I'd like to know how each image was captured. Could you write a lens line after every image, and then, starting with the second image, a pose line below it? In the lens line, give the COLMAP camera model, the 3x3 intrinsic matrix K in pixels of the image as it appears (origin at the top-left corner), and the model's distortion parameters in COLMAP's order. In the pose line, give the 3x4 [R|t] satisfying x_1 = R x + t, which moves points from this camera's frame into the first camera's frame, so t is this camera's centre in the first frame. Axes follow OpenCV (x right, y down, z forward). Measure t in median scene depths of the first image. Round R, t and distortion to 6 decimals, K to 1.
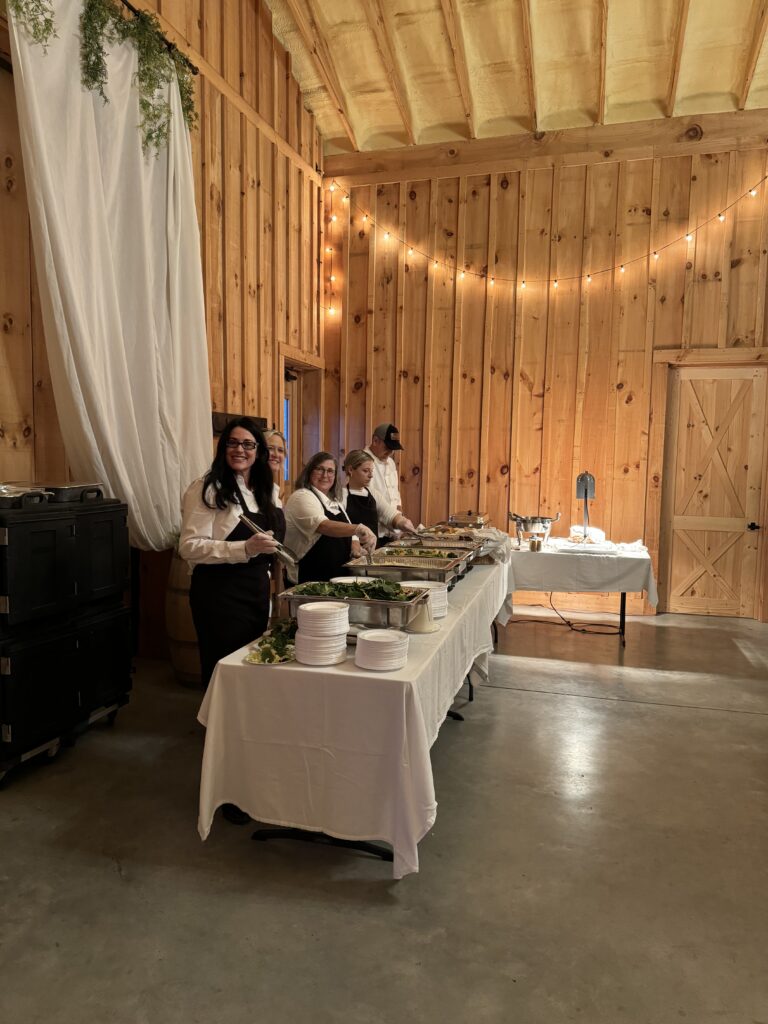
lens RADIAL K [[715.2, 0, 376.3], [0, 715.2, 513.7], [0, 0, 1]] dist [0.093621, 0.000153]
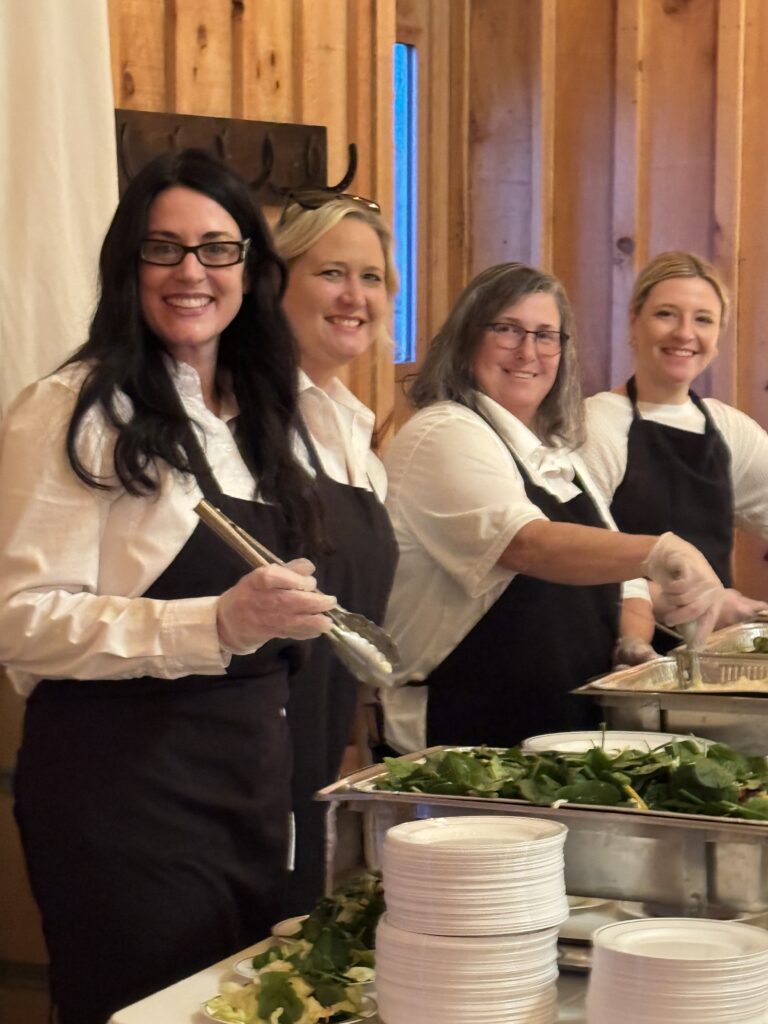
lens RADIAL K [[2950.6, 0, 384.0], [0, 2950.6, 512.0], [0, 0, 1]] dist [0.129984, -1.201990]
pose [[0.989615, -0.003804, -0.143694, 0.046925], [0.005001, 0.999956, 0.007971, -0.004508], [0.143657, -0.008607, 0.989590, -0.122313]]
